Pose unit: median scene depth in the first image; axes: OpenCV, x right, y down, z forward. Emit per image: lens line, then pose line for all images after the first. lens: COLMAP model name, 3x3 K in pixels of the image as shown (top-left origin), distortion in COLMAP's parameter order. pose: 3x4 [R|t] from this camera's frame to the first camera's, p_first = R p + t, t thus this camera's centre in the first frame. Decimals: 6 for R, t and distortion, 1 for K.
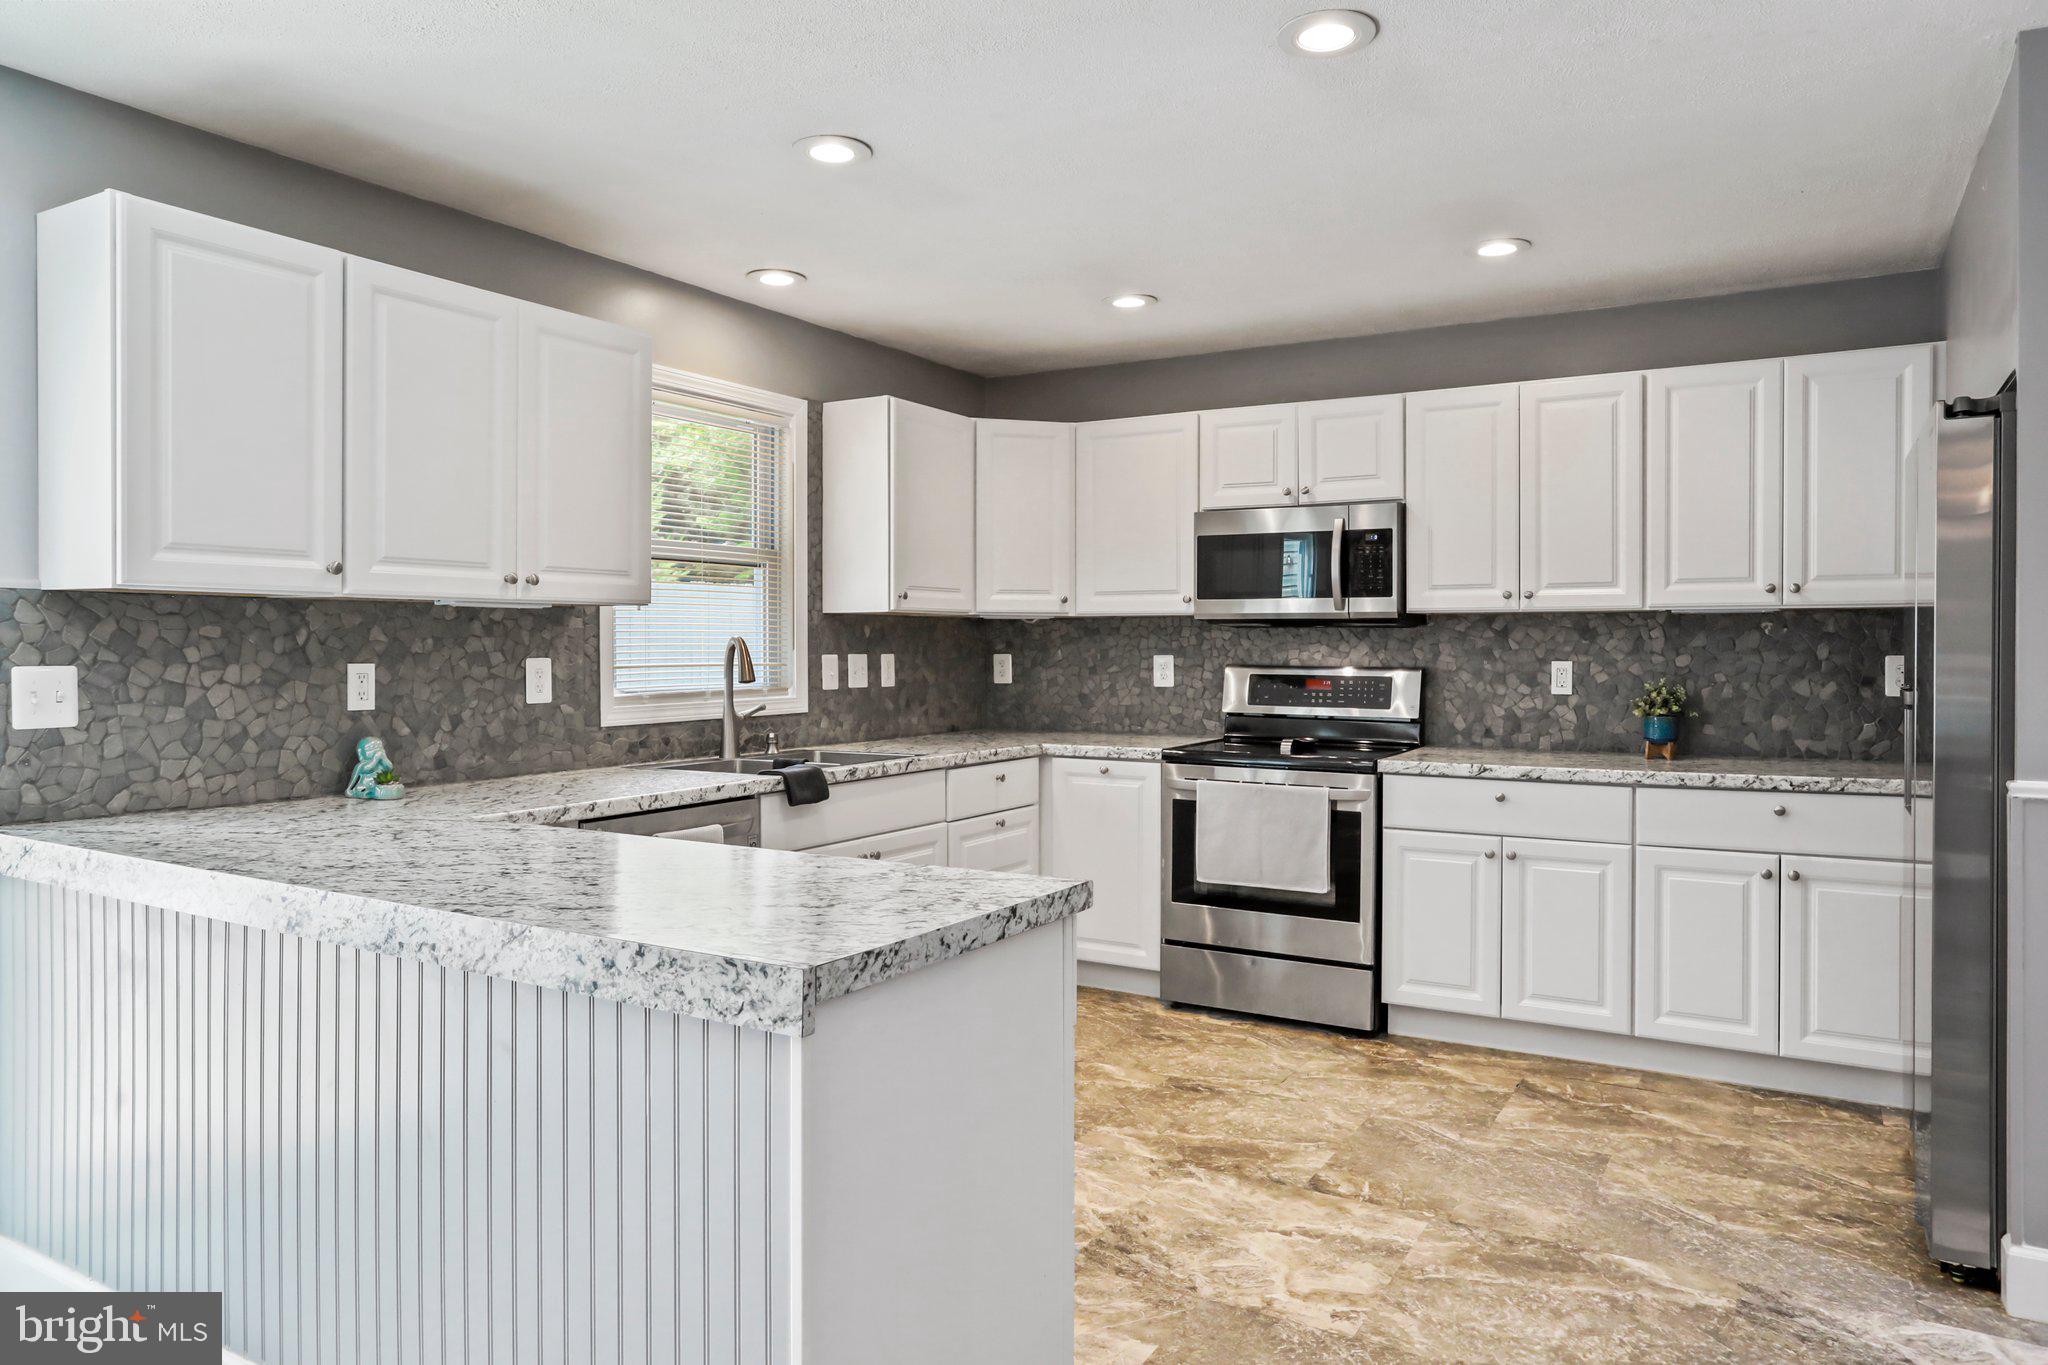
lens RADIAL K [[1331.5, 0, 1021.0], [0, 1331.5, 659.8], [0, 0, 1]] dist [-0.041203, 0.032763]
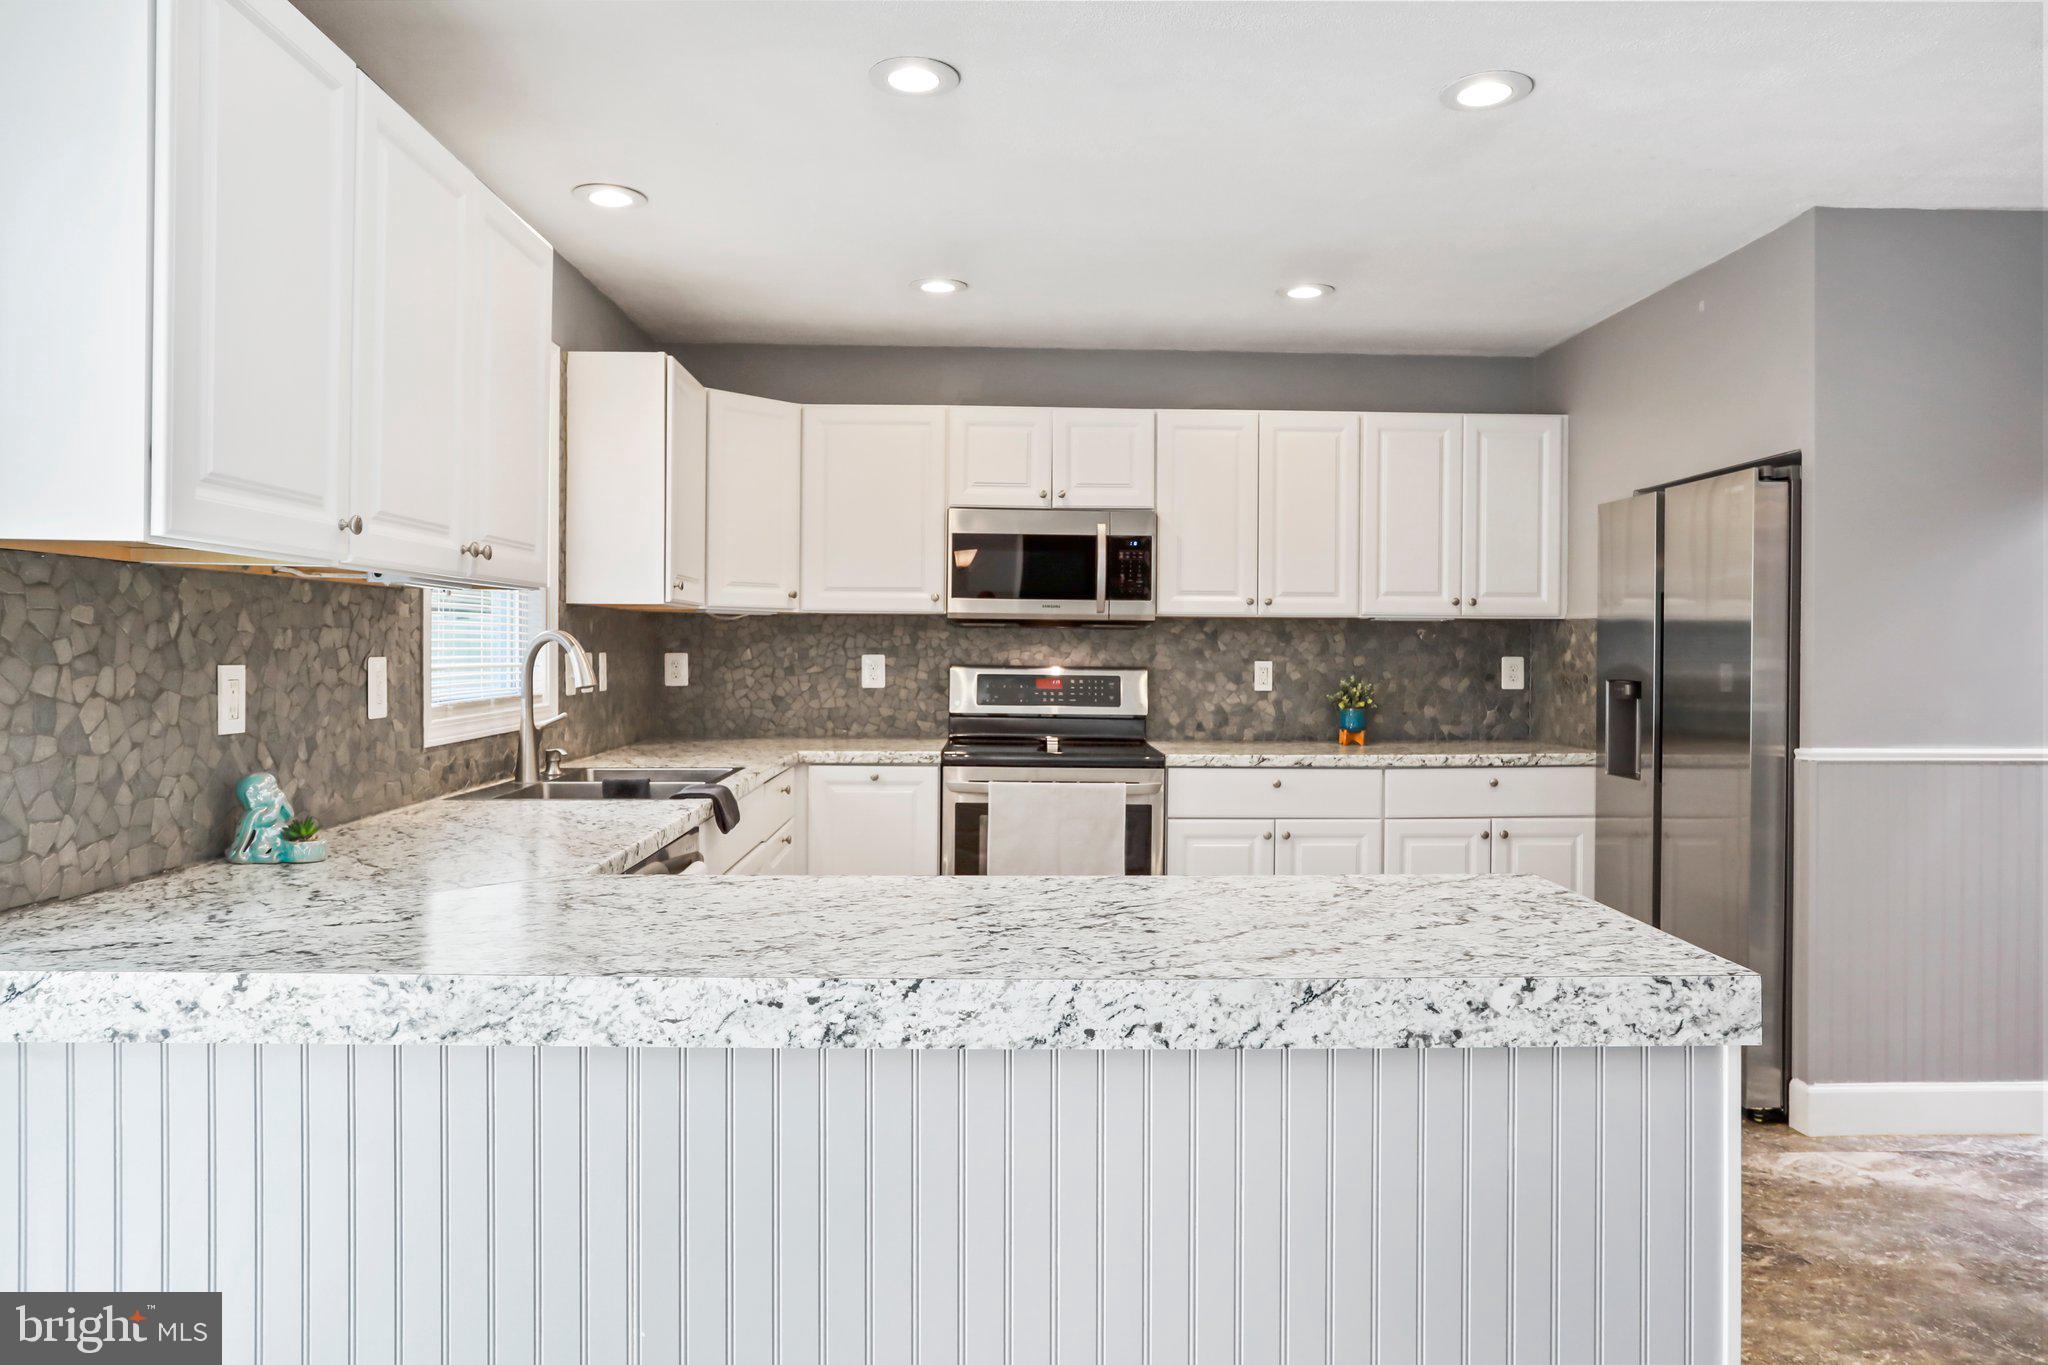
lens RADIAL K [[1335.3, 0, 1030.2], [0, 1335.3, 661.8], [0, 0, 1]] dist [-0.031518, 0.017338]
pose [[0.844400, -0.000075, 0.535713, -0.452876], [-0.001117, 0.999998, 0.001901, -0.000476], [-0.535712, -0.002204, 0.844398, 0.180891]]
